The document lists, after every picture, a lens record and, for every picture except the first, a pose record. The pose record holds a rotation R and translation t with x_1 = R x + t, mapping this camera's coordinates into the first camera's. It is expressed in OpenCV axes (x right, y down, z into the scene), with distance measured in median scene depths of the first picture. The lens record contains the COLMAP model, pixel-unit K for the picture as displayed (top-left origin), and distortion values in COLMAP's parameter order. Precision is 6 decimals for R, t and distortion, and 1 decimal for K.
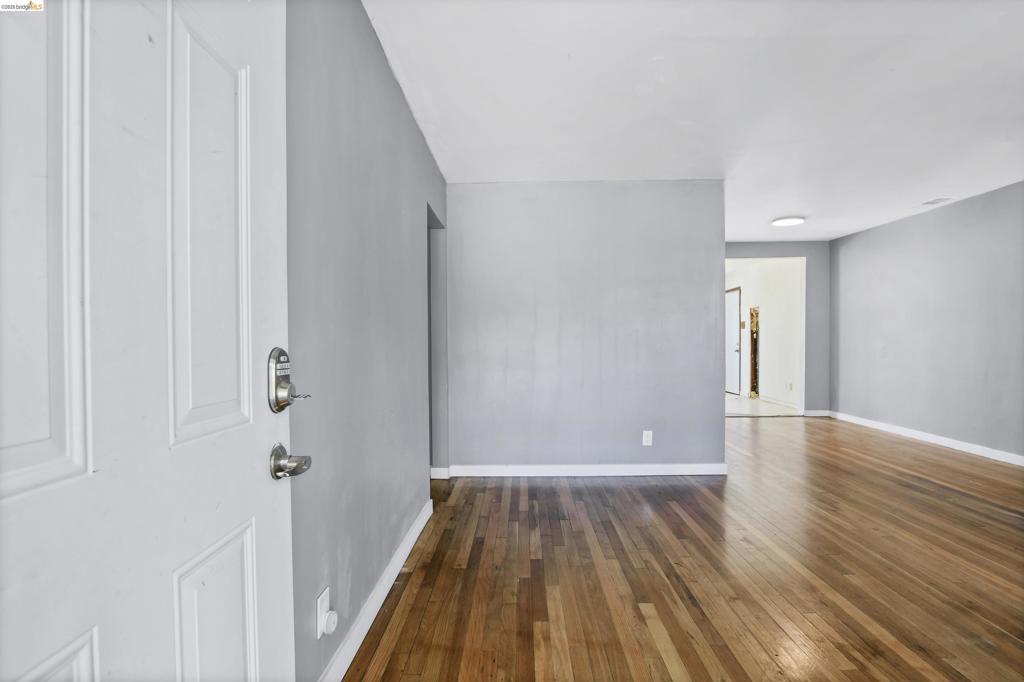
lens RADIAL K [[512.9, 0, 512.6], [0, 512.9, 341.8], [0, 0, 1]] dist [-0.016045, -0.000777]
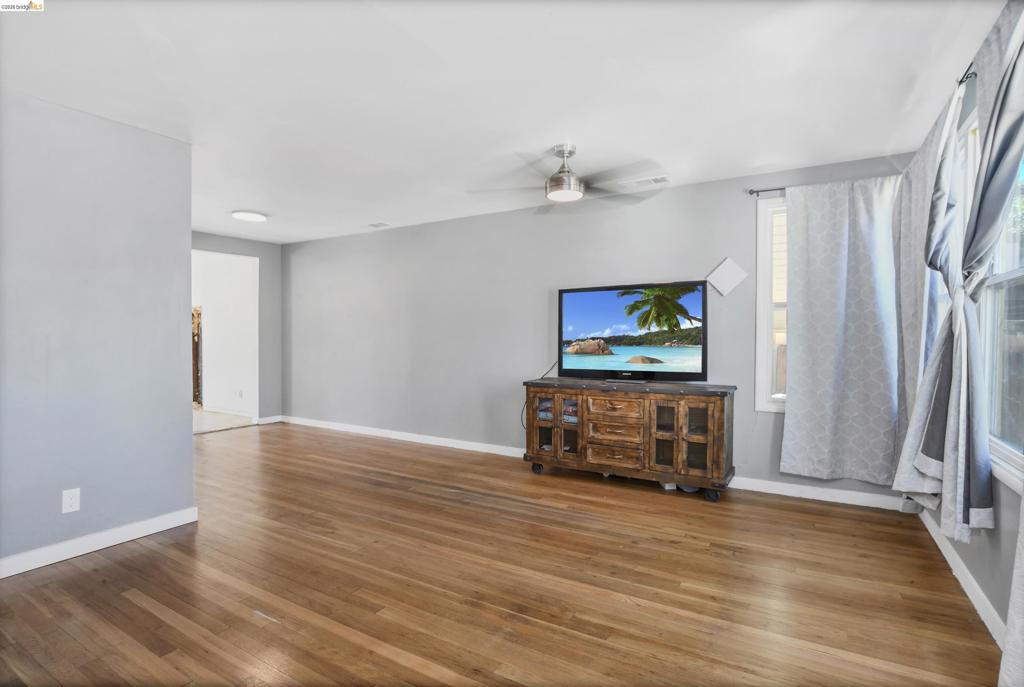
lens RADIAL K [[512.9, 0, 512.1], [0, 512.9, 334.8], [0, 0, 1]] dist [-0.016045, -0.000777]
pose [[0.513047, 0.014063, 0.858245, -0.004849], [-0.001385, 0.999878, -0.015555, -0.012580], [-0.858359, 0.006792, 0.513004, 0.188863]]
